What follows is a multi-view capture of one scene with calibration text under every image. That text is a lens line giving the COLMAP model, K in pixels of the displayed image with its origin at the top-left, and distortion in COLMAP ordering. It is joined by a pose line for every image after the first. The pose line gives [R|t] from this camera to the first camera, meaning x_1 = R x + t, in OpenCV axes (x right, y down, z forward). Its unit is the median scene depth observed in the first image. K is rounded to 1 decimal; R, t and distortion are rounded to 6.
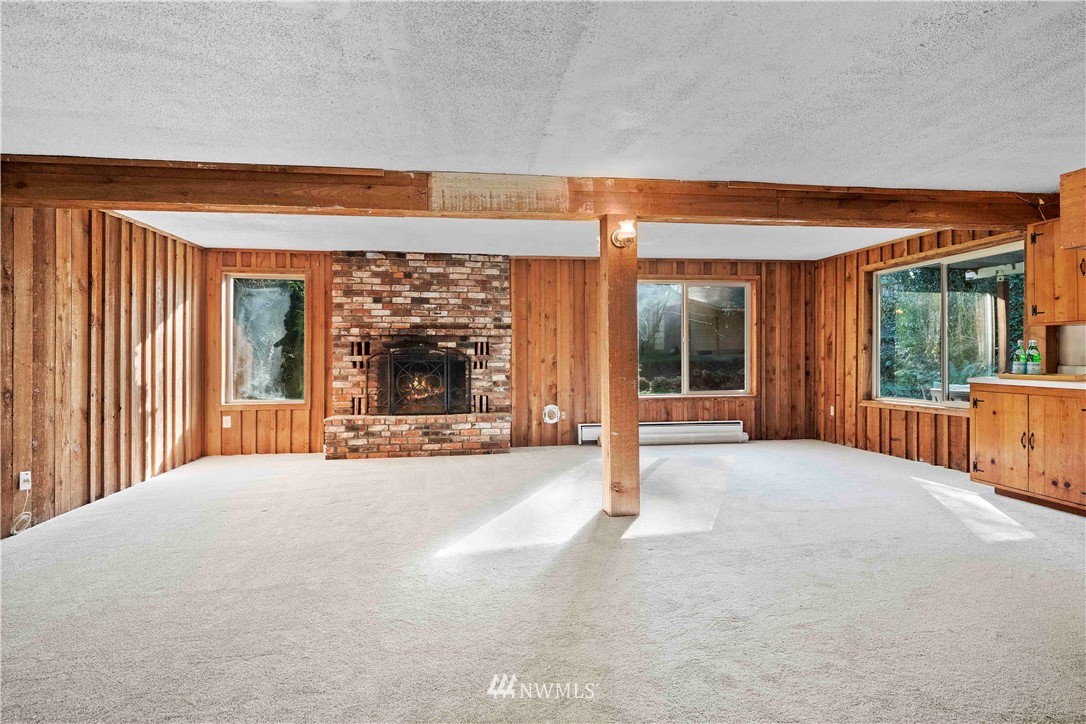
lens RADIAL K [[534.5, 0, 542.0], [0, 534.5, 360.6], [0, 0, 1]] dist [0.006927, -0.006260]
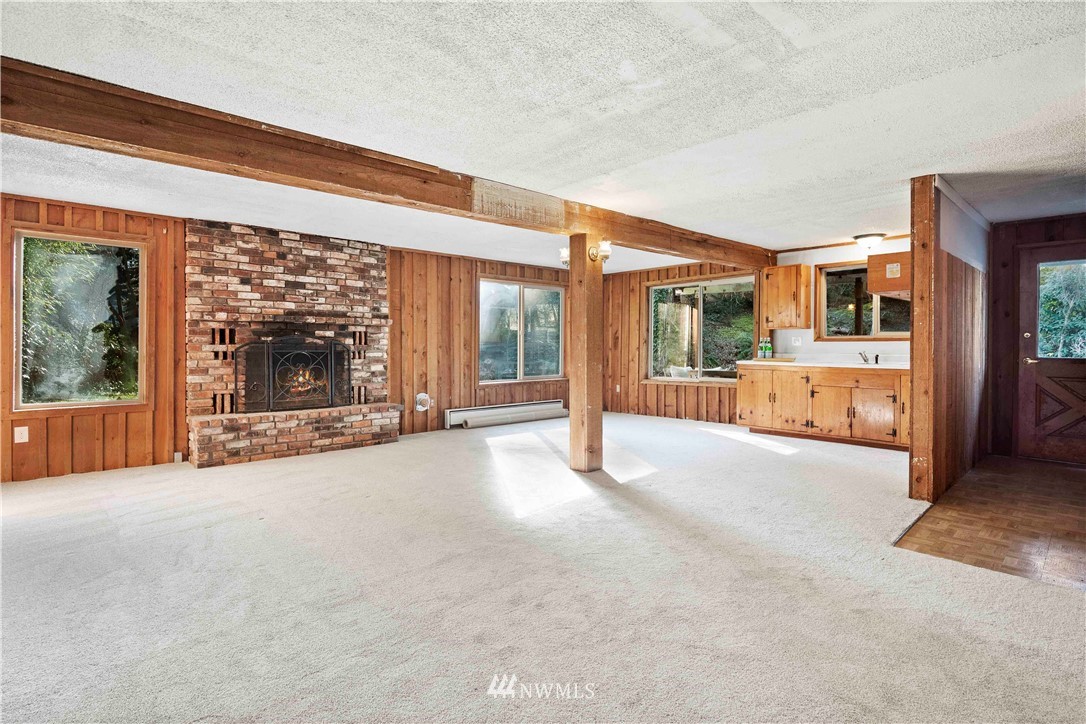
lens RADIAL K [[534.5, 0, 537.9], [0, 534.5, 358.1], [0, 0, 1]] dist [0.006927, -0.006260]
pose [[0.831735, -0.007543, 0.555121, -0.400639], [0.001784, 0.999939, 0.010914, 0.003839], [-0.555170, -0.008087, 0.831698, 0.007746]]
